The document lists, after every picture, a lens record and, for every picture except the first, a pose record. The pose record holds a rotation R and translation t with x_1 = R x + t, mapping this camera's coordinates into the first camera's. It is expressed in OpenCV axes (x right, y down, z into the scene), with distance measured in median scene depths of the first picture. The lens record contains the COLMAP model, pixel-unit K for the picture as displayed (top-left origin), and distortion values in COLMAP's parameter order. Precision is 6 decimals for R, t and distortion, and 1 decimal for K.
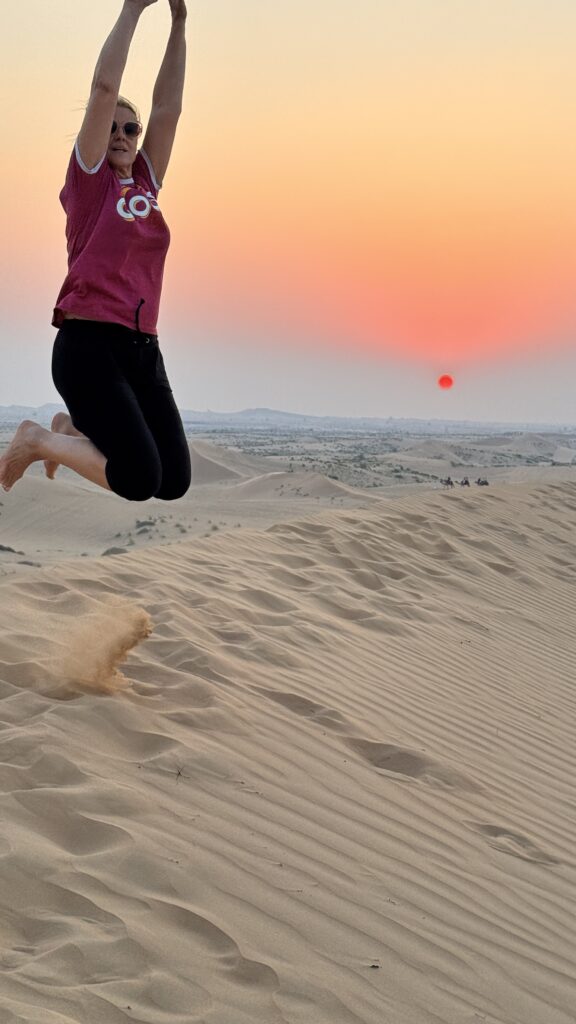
lens RADIAL K [[1560.7, 0, 272.1], [0, 1560.7, 532.2], [0, 0, 1]] dist [0.144982, 0.000000]
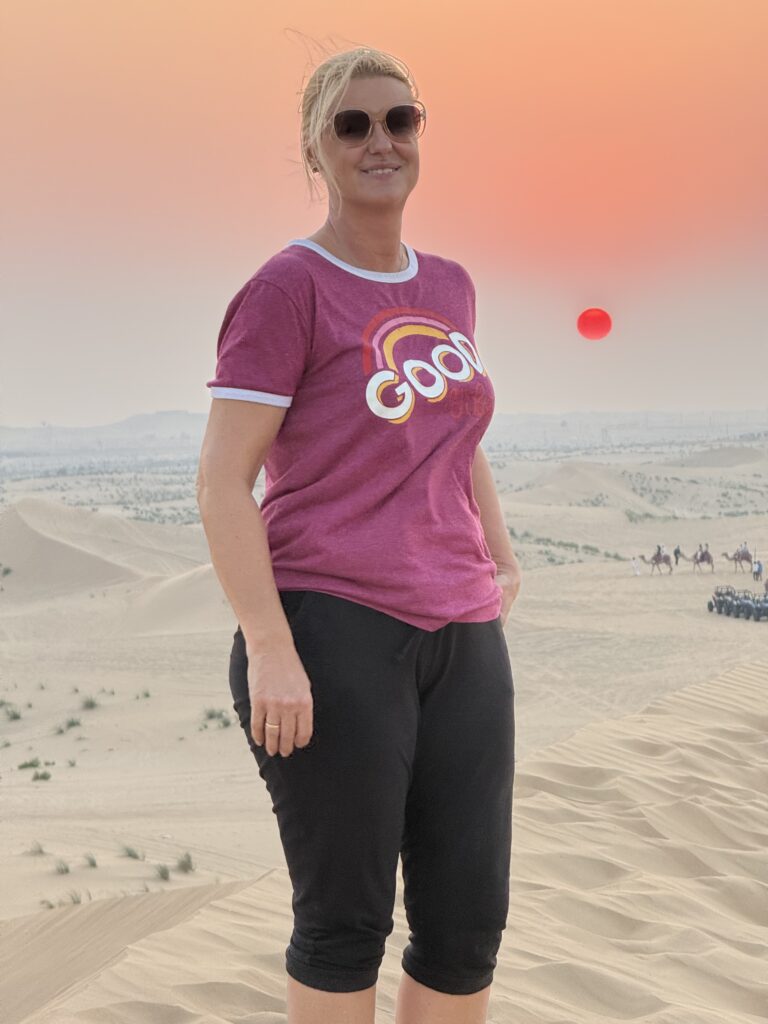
lens RADIAL K [[3682.2, 0, 379.0], [0, 3682.2, 520.8], [0, 0, 1]] dist [0.251993, 0.000000]
pose [[0.996766, -0.061277, 0.051980, -0.008594], [0.063595, 0.996998, -0.044168, -0.003504], [-0.049117, 0.047331, 0.997671, -0.001919]]
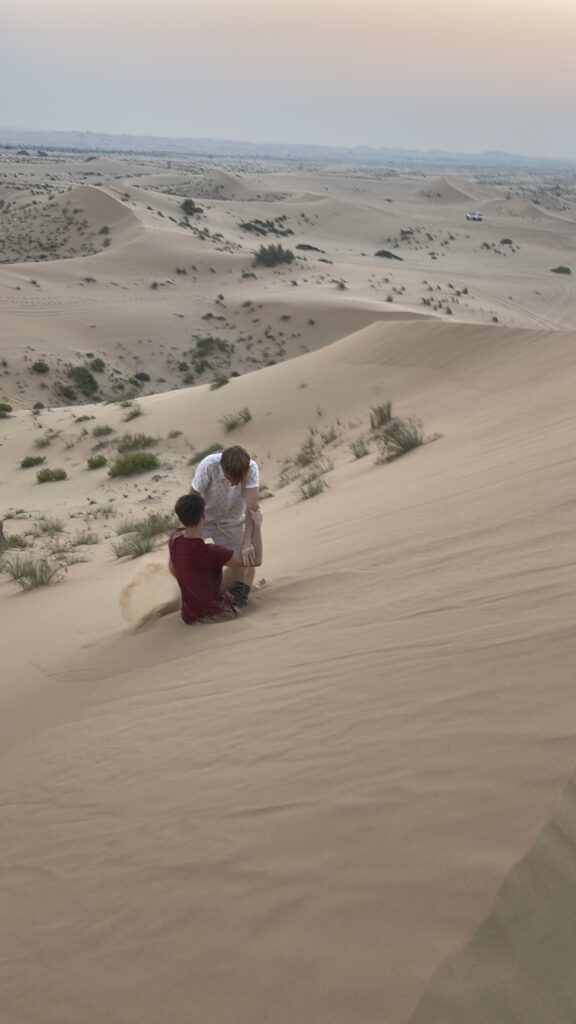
lens RADIAL K [[862.2, 0, 305.4], [0, 862.2, 520.7], [0, 0, 1]] dist [0.006526, 0.037293]
pose [[0.978042, 0.099693, -0.183019, 0.006303], [-0.035326, 0.944762, 0.325848, -0.012961], [0.205394, -0.312228, 0.927538, 0.116656]]
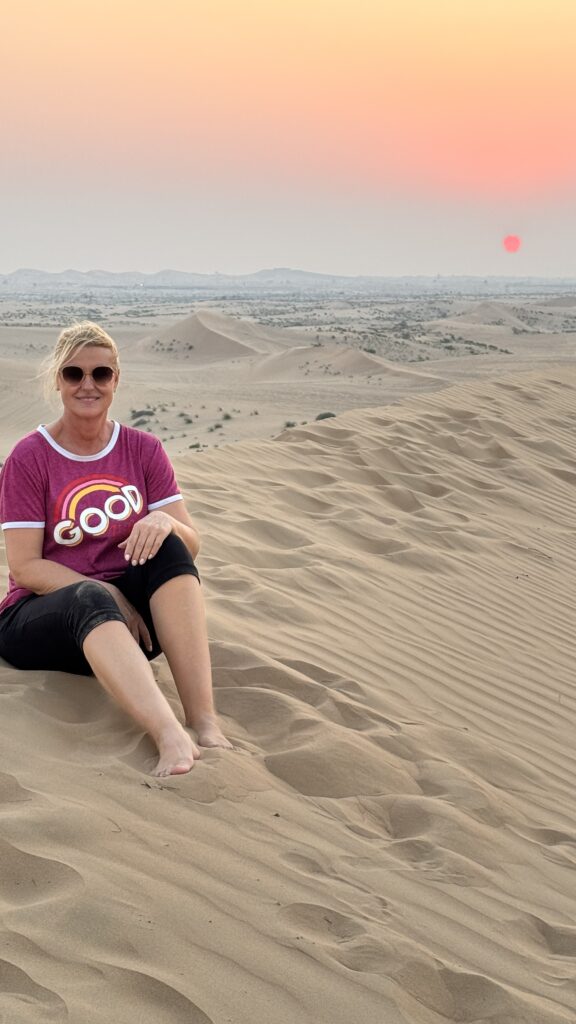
lens RADIAL K [[1885.9, 0, 285.1], [0, 1885.9, 521.4], [0, 0, 1]] dist [0.157855, 0.000000]
pose [[0.999681, -0.023910, -0.008115, 0.000883], [0.024317, 0.998218, 0.054487, -0.001219], [0.006798, -0.054667, 0.998482, 0.002367]]
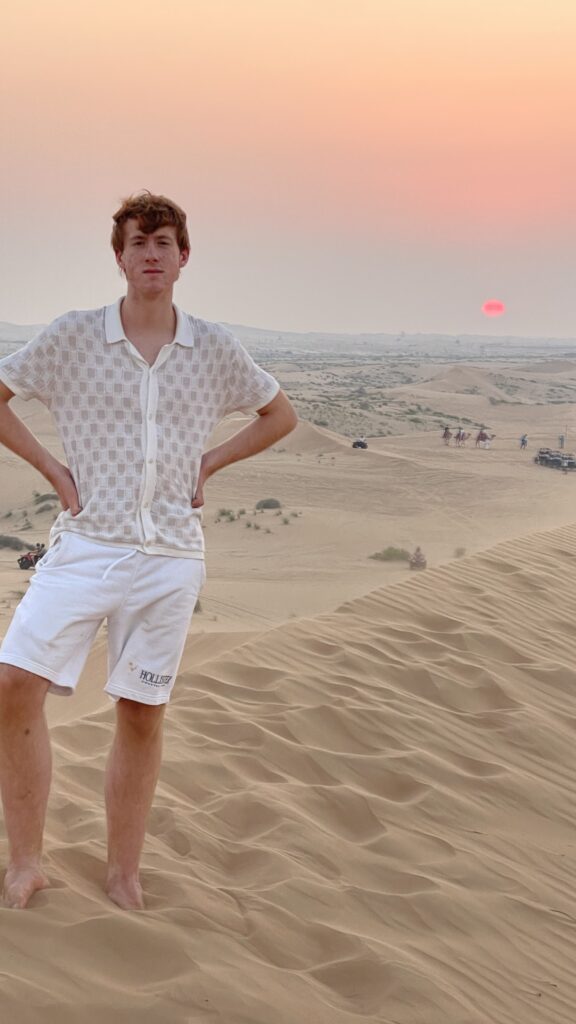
lens RADIAL K [[2212.4, 0, 316.0], [0, 2212.4, 540.8], [0, 0, 1]] dist [0.084156, 0.000000]
pose [[0.999257, -0.016053, 0.035029, 0.002598], [0.015278, 0.999635, 0.022285, -0.007391], [-0.035374, -0.021734, 0.999138, 0.026291]]
